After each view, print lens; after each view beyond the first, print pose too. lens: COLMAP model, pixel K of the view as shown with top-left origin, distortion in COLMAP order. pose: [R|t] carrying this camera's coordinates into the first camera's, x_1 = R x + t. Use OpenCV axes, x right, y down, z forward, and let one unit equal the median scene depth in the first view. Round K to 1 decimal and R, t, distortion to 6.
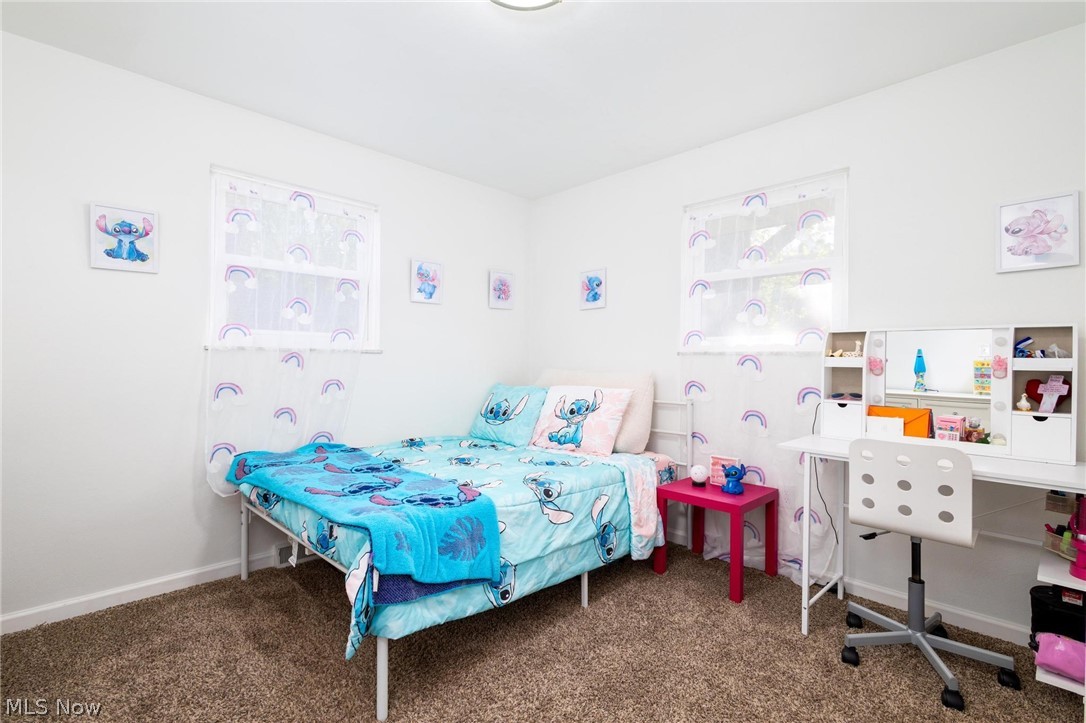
lens RADIAL K [[508.1, 0, 525.4], [0, 508.1, 362.6], [0, 0, 1]] dist [0.000243, -0.000365]
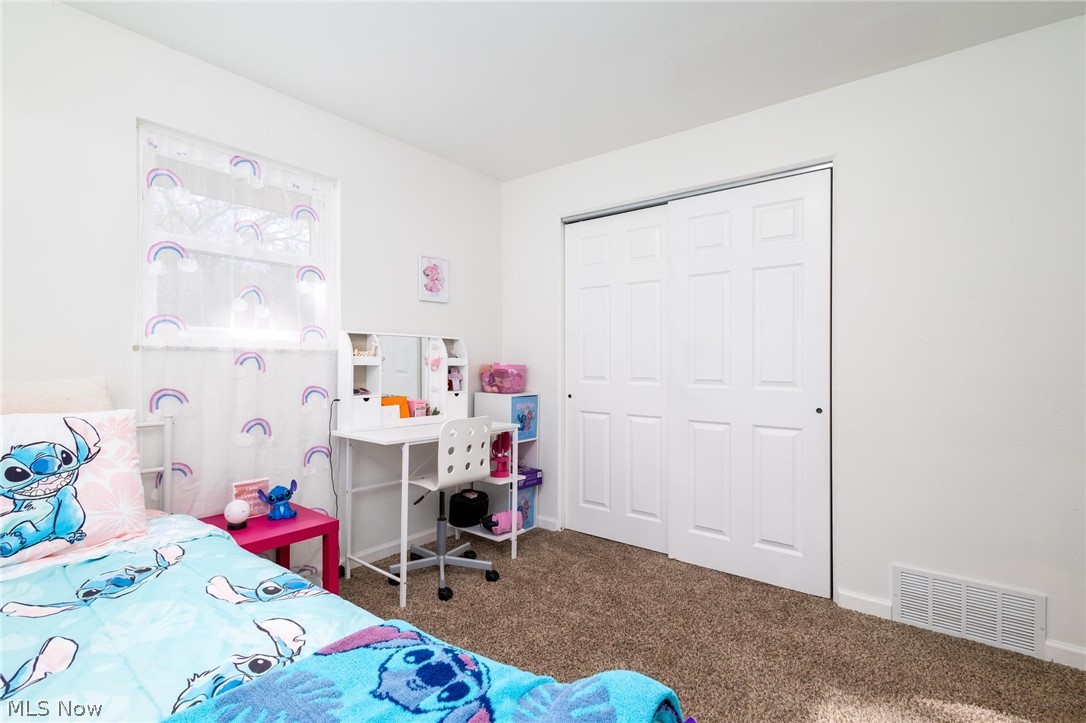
lens RADIAL K [[508.1, 0, 525.4], [0, 508.1, 362.6], [0, 0, 1]] dist [0.000243, -0.000365]
pose [[-0.126189, -0.007821, 0.991975, -0.458737], [-0.000079, 0.999969, 0.007874, -0.004933], [-0.992006, 0.000916, -0.126186, 0.699715]]
